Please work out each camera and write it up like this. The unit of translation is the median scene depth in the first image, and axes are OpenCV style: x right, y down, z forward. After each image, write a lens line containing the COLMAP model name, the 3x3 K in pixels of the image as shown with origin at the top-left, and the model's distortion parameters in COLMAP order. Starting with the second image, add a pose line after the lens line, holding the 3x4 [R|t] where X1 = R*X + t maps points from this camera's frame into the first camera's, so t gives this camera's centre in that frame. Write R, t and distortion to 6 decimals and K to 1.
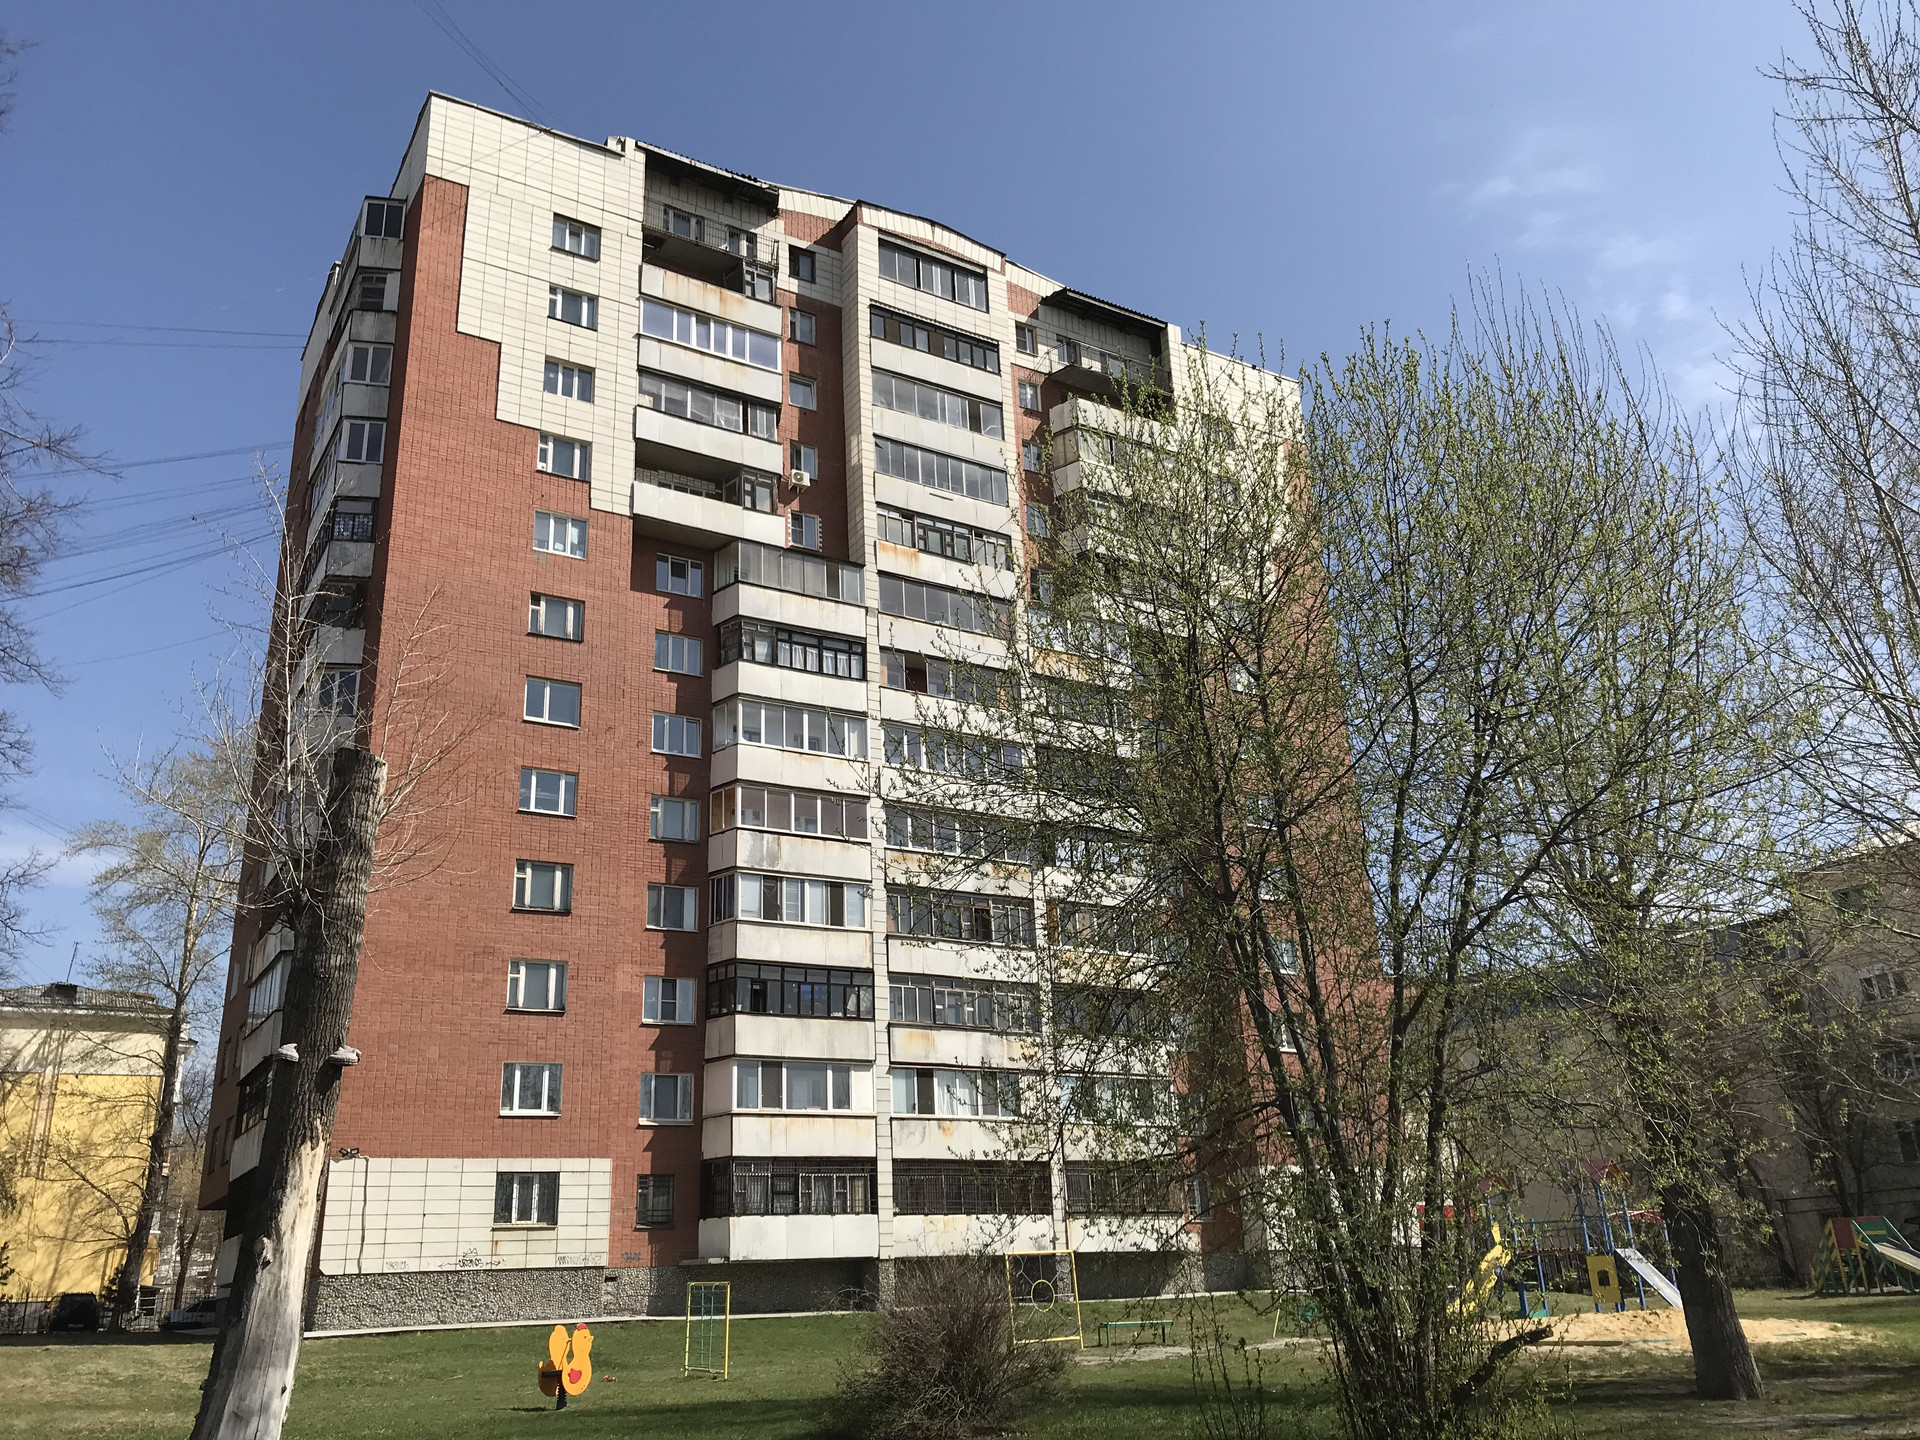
lens RADIAL K [[1574.1, 0, 980.8], [0, 1574.1, 689.5], [0, 0, 1]] dist [0.049921, -0.038122]
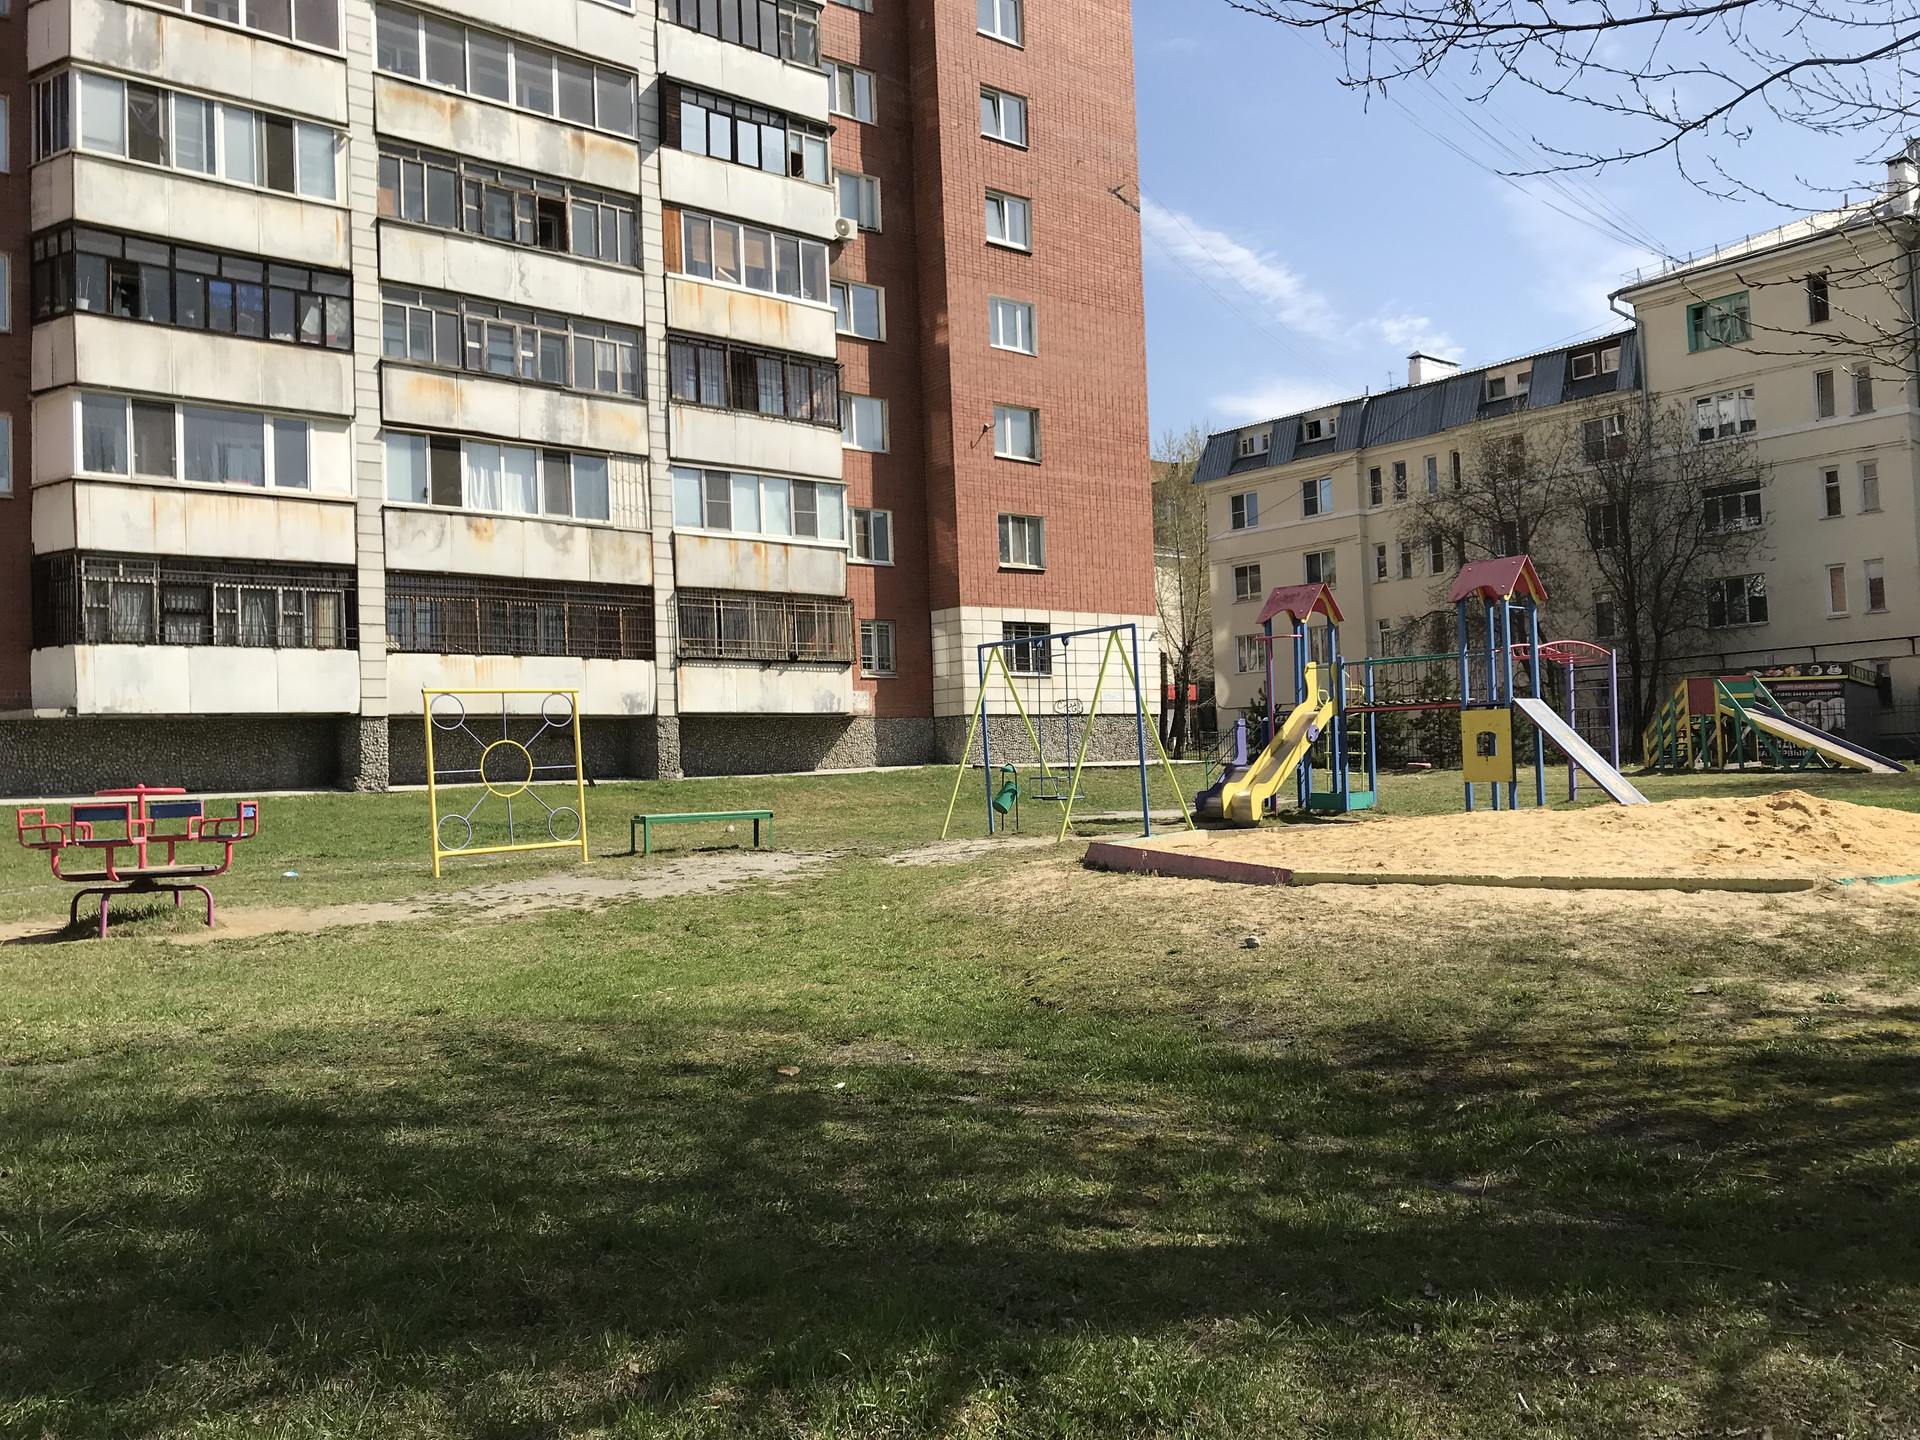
lens RADIAL K [[1574.1, 0, 960.9], [0, 1574.1, 719.6], [0, 0, 1]] dist [0.049921, -0.038122]
pose [[0.988623, 0.011506, 0.149973, 0.075617], [-0.059778, 0.945001, 0.321557, 0.132868], [-0.138025, -0.326864, 0.934938, 0.346809]]
